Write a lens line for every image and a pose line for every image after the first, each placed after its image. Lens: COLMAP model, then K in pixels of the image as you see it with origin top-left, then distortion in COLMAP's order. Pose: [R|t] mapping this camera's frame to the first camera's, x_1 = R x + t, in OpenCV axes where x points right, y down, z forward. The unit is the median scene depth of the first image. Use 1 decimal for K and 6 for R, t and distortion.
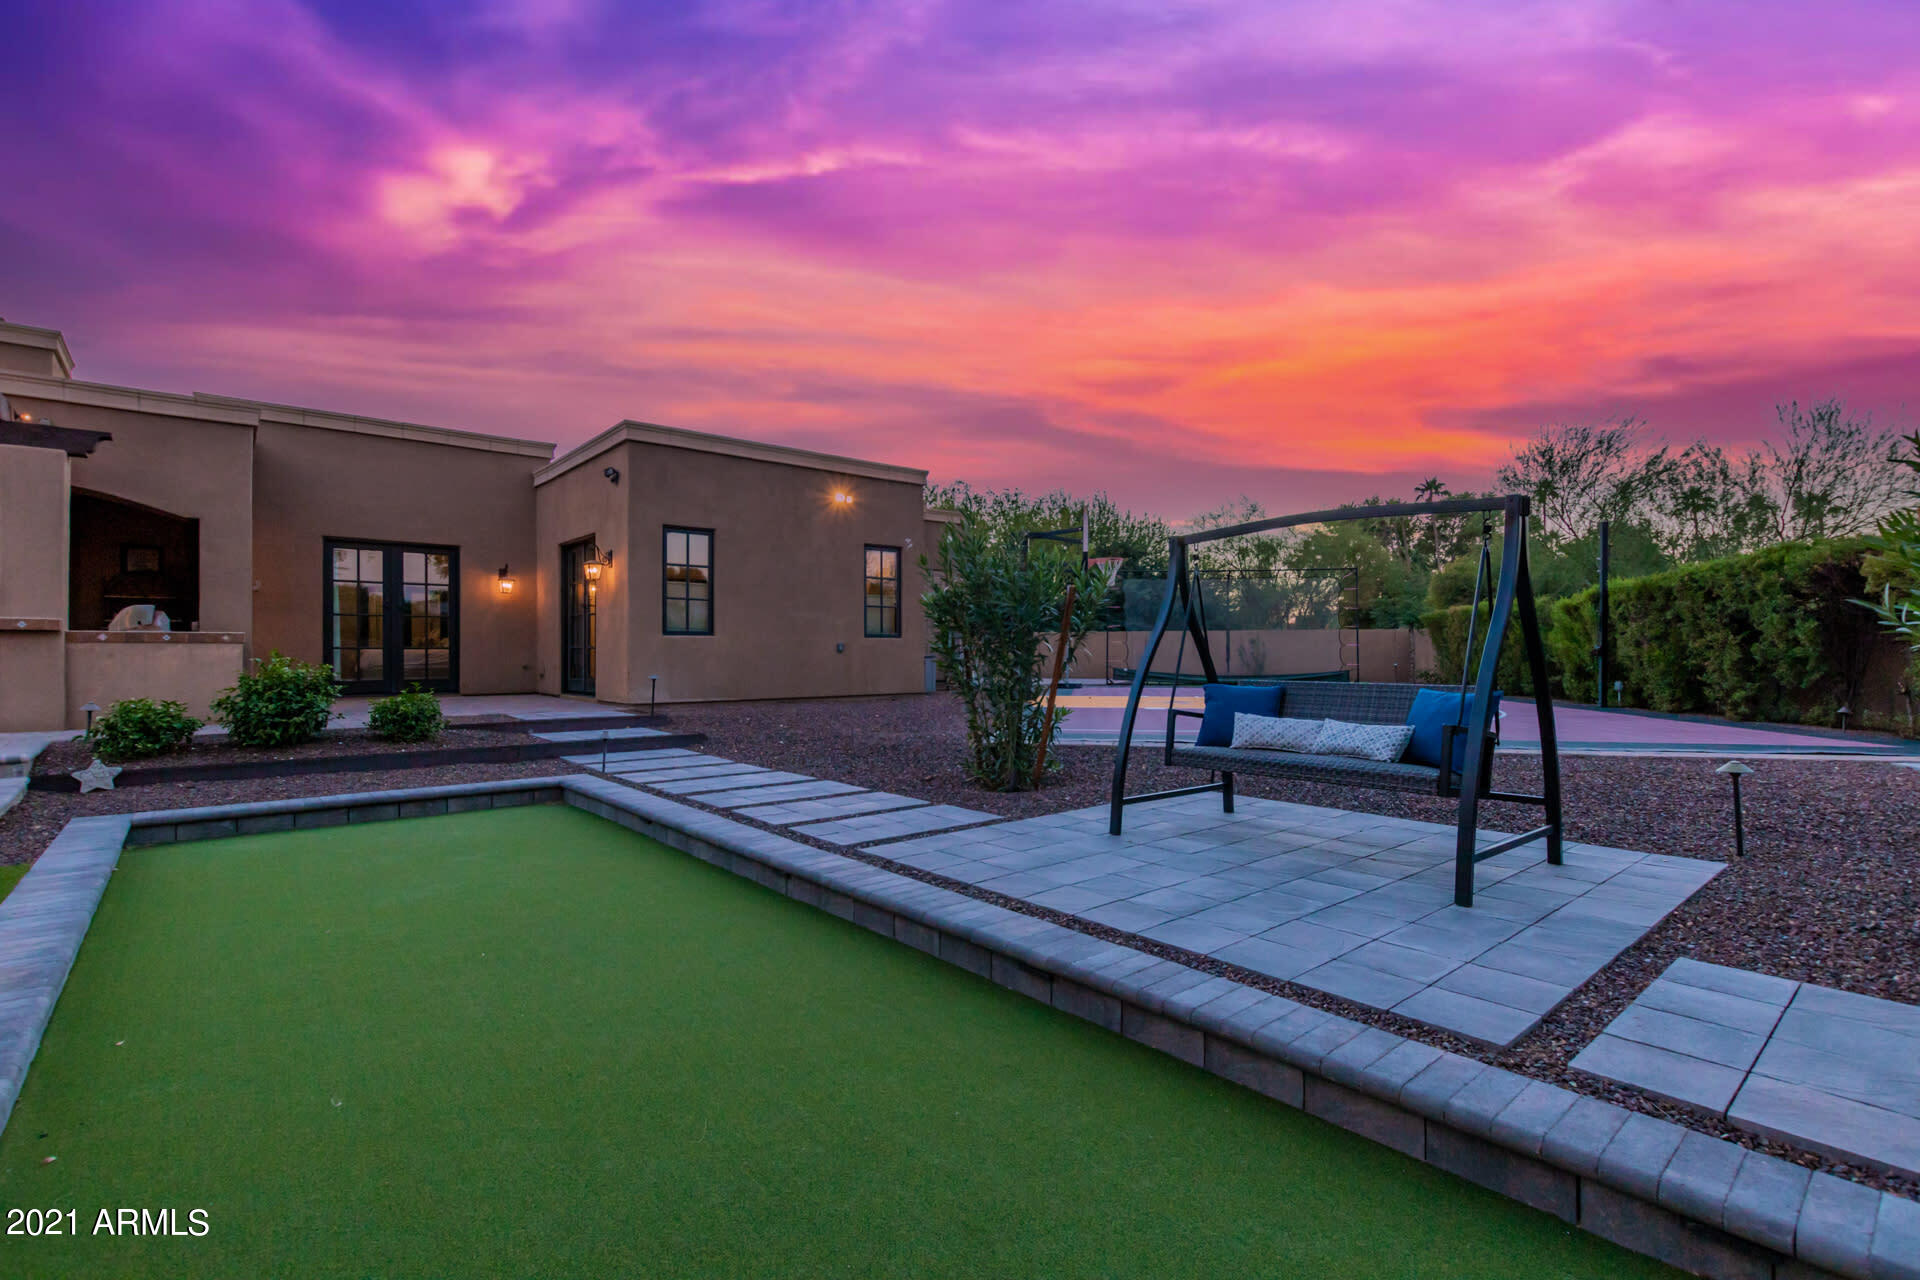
lens RADIAL K [[881.0, 0, 958.9], [0, 881.0, 638.5], [0, 0, 1]] dist [0.003016, -0.000704]
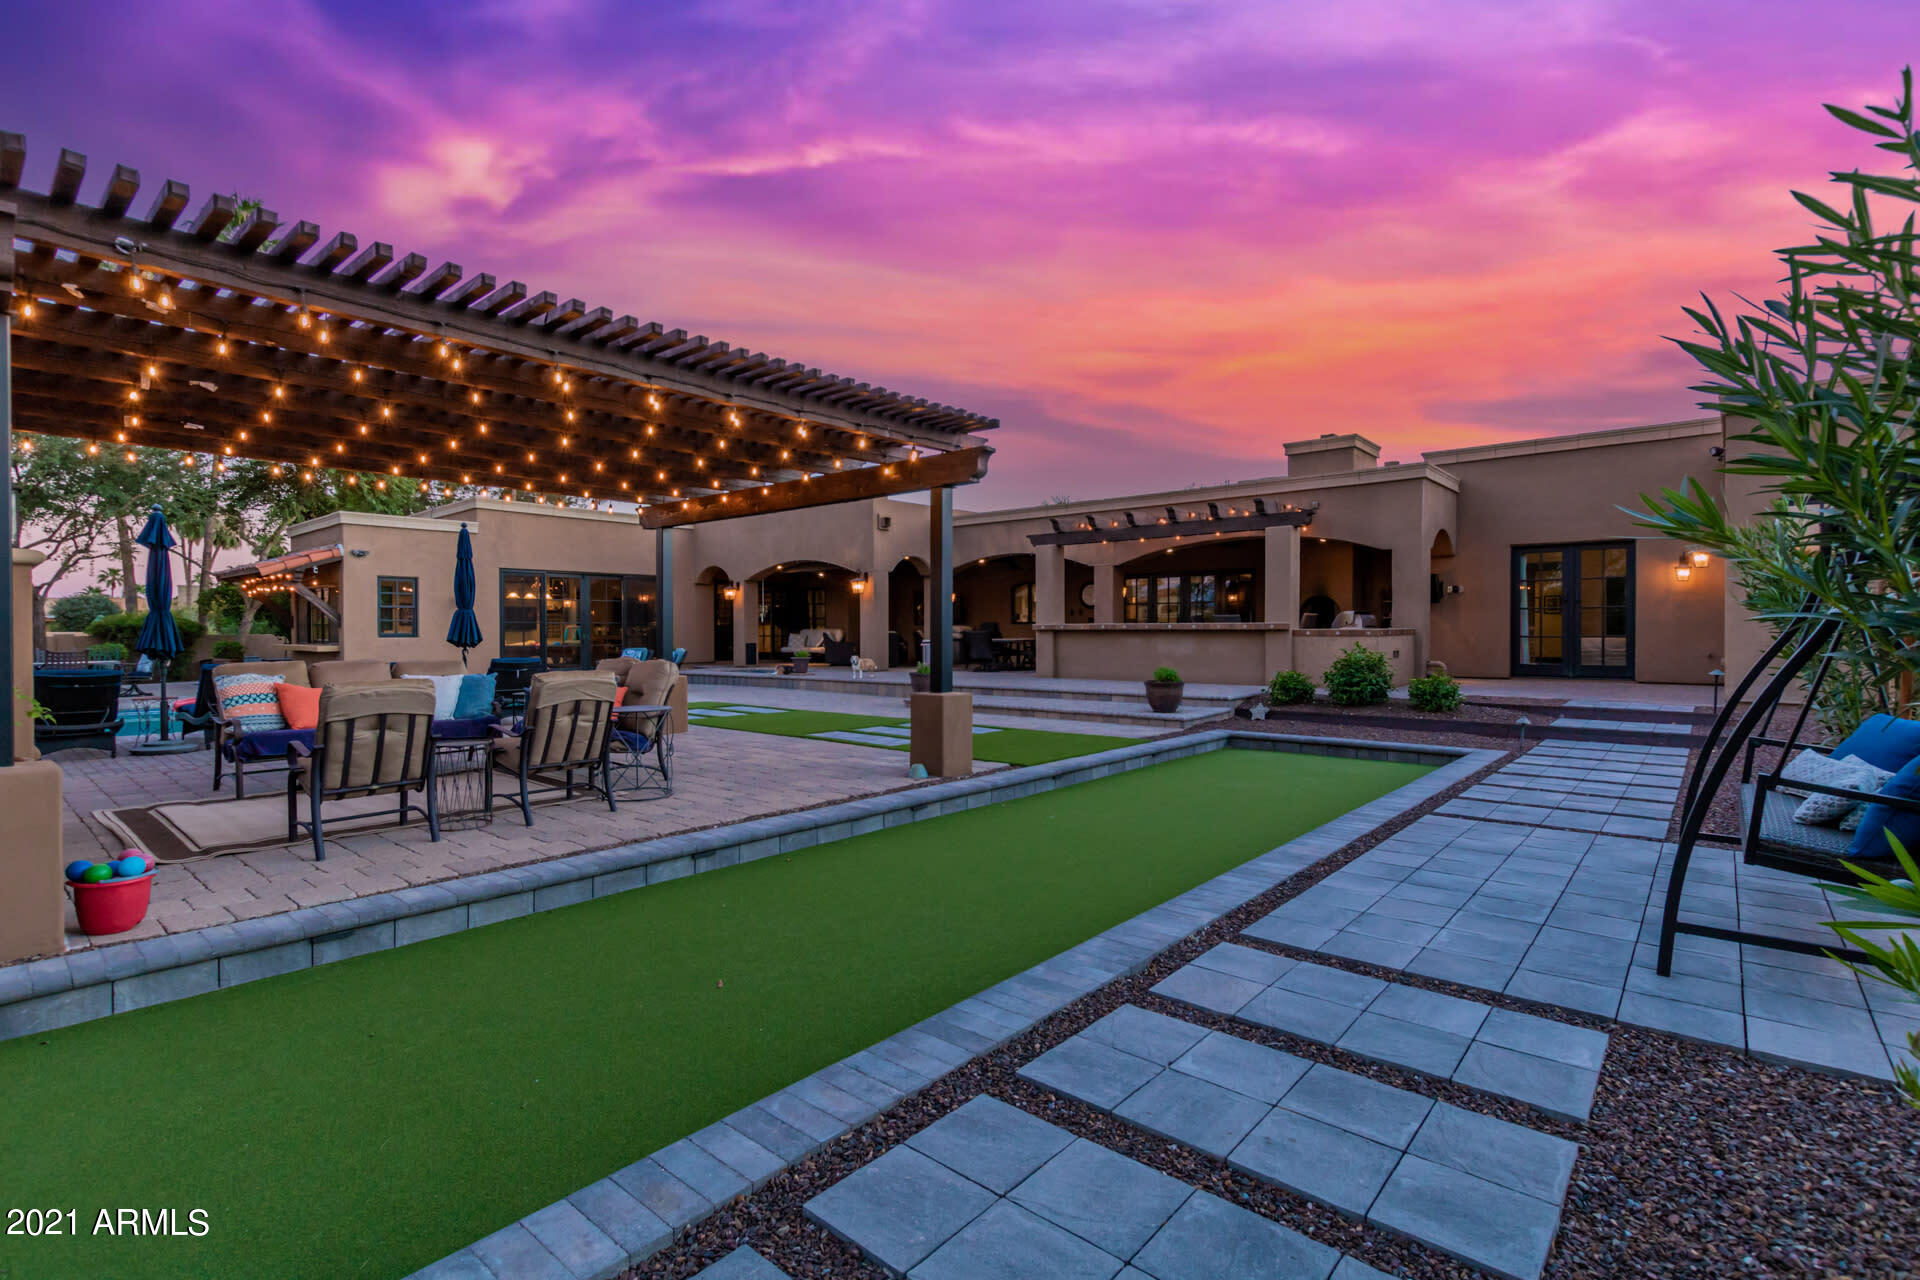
lens RADIAL K [[883.4, 0, 960.0], [0, 883.4, 640.0], [0, 0, 1]] dist [0.001975, -0.001172]
pose [[0.152694, 0.009818, -0.988225, 0.357846], [0.018462, 0.999748, 0.012785, -0.013676], [0.988101, -0.020197, 0.152474, 0.050972]]
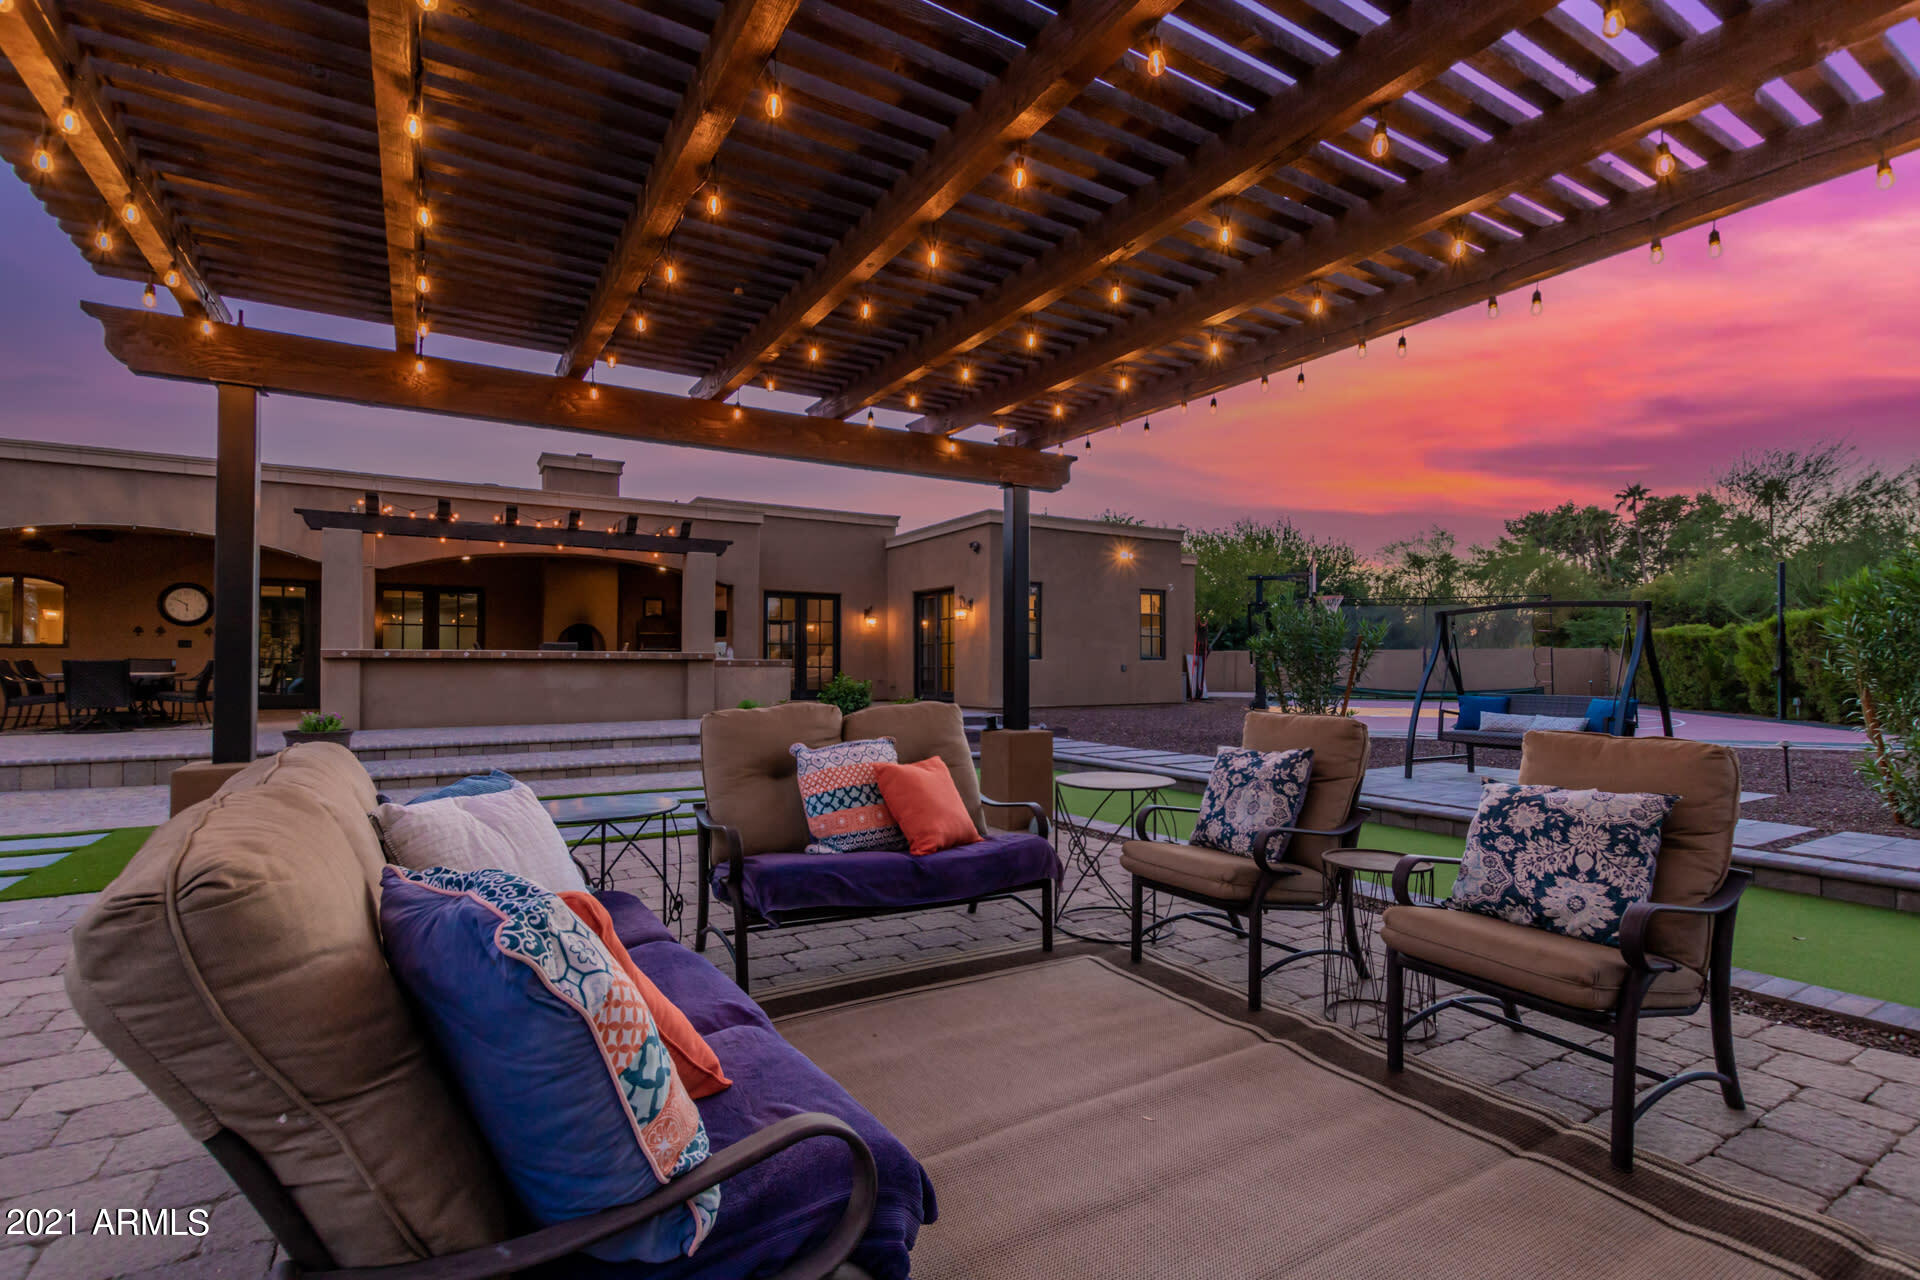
lens RADIAL K [[883.4, 0, 960.0], [0, 883.4, 640.0], [0, 0, 1]] dist [0.001975, -0.001172]
pose [[0.986624, -0.003167, -0.162983, -0.166347], [0.001006, 0.999911, -0.013341, -0.014566], [0.163010, 0.012998, 0.986539, -0.359962]]
